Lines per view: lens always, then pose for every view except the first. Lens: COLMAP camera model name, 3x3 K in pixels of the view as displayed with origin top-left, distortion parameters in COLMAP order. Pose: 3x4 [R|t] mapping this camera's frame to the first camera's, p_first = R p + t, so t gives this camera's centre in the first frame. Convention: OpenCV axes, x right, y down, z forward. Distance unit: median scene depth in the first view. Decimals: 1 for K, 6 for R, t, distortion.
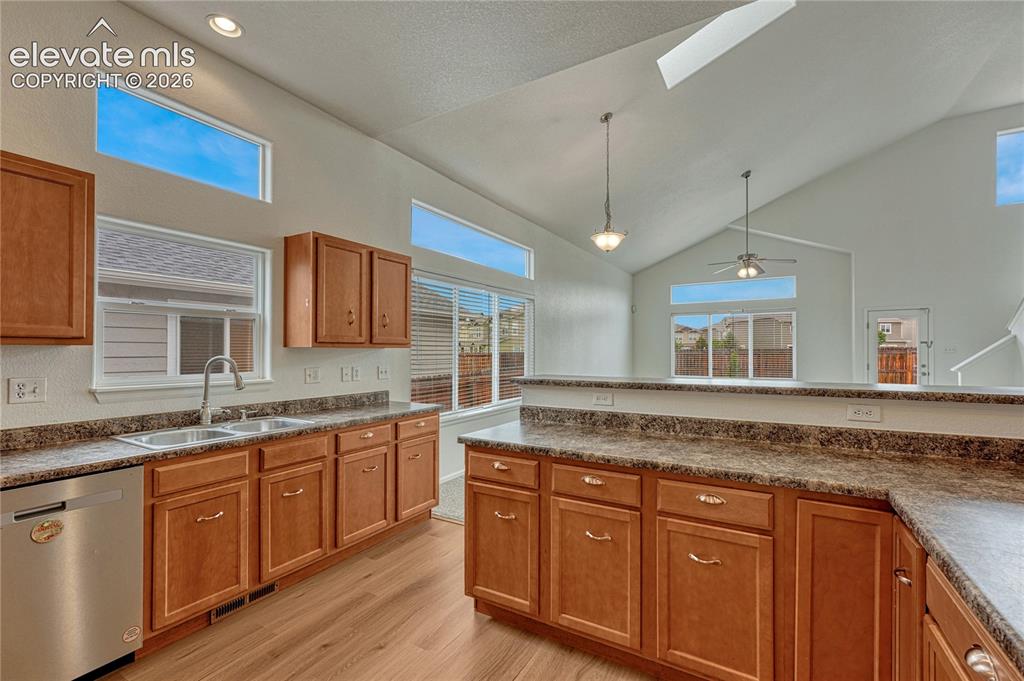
lens RADIAL K [[431.6, 0, 514.3], [0, 431.6, 345.7], [0, 0, 1]] dist [-0.002830, -0.000143]
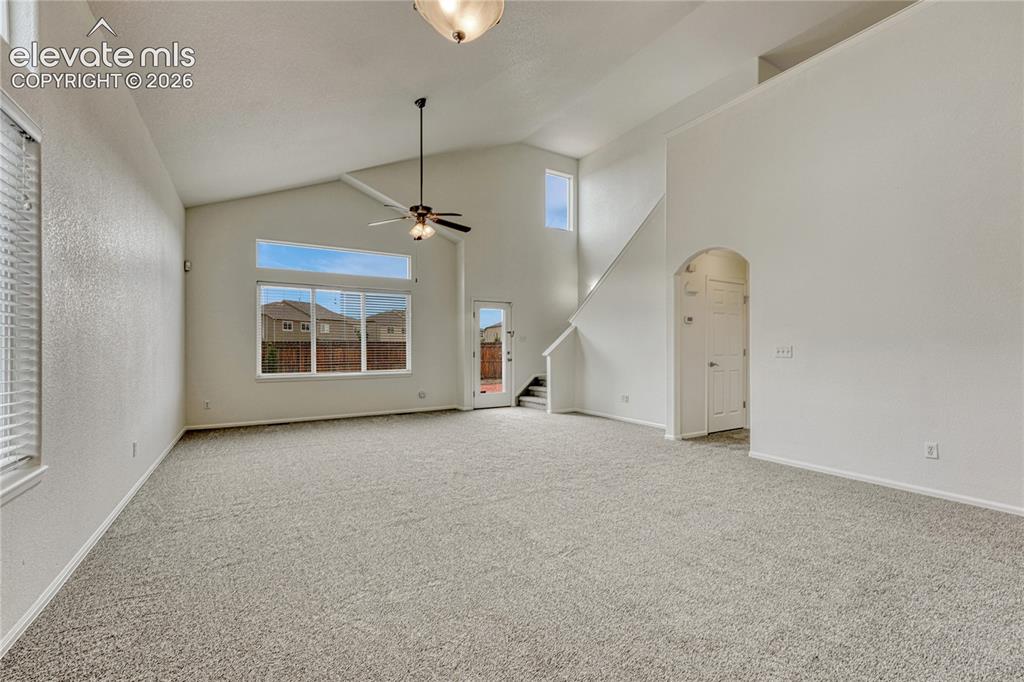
lens RADIAL K [[431.7, 0, 525.4], [0, 431.7, 346.8], [0, 0, 1]] dist [-0.004704, 0.001536]
pose [[0.454667, 0.003044, 0.890656, -0.156539], [-0.006437, 0.999979, -0.000131, 0.096078], [-0.890638, -0.005674, 0.454677, 1.364020]]
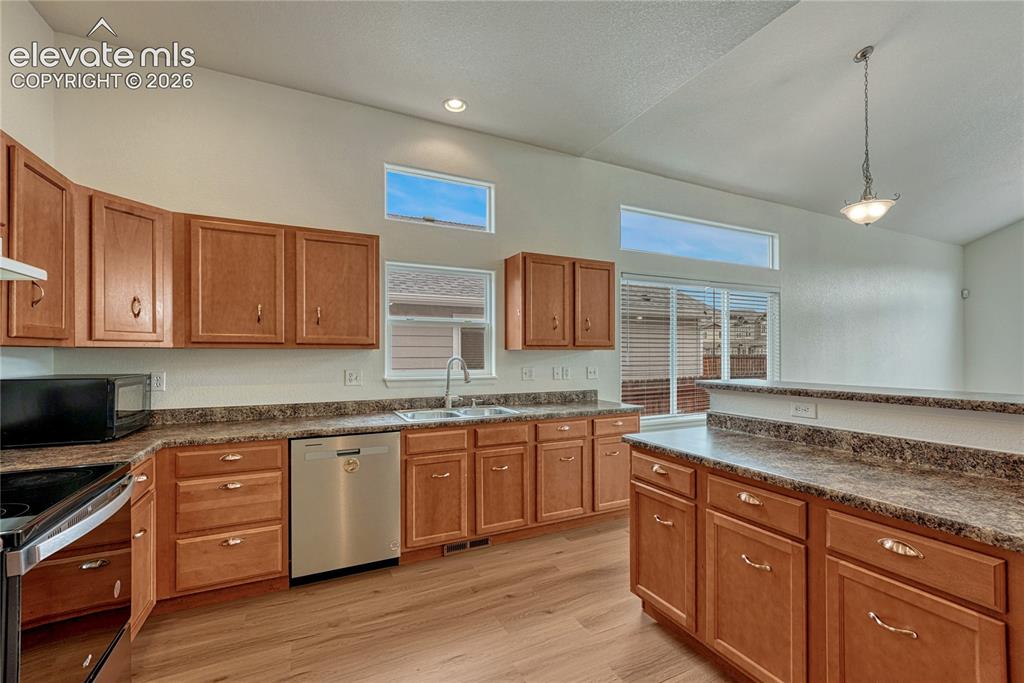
lens RADIAL K [[431.7, 0, 517.7], [0, 431.7, 348.3], [0, 0, 1]] dist [-0.004704, 0.001536]
pose [[0.836263, -0.006556, -0.548289, 0.202129], [0.007719, 0.999970, -0.000184, 0.000446], [0.548273, -0.004079, 0.836289, 0.001132]]
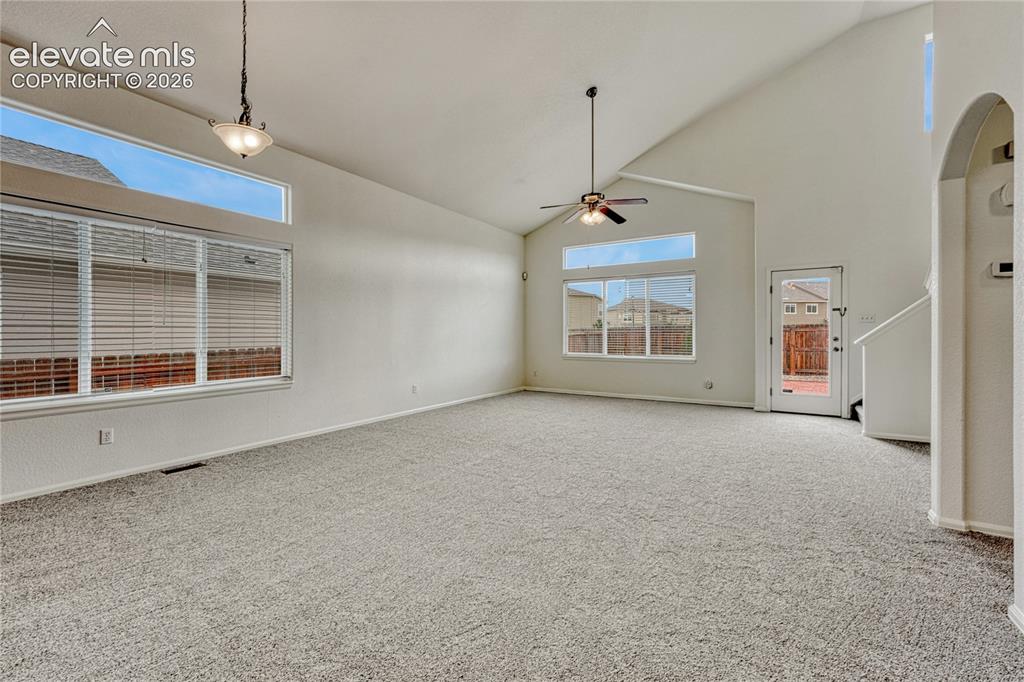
lens RADIAL K [[431.7, 0, 513.9], [0, 431.7, 332.1], [0, 0, 1]] dist [-0.004704, 0.001536]
pose [[0.999795, -0.000416, -0.020228, 1.159935], [0.000550, 0.999978, 0.006612, 0.088013], [0.020224, -0.006622, 0.999774, 0.603905]]
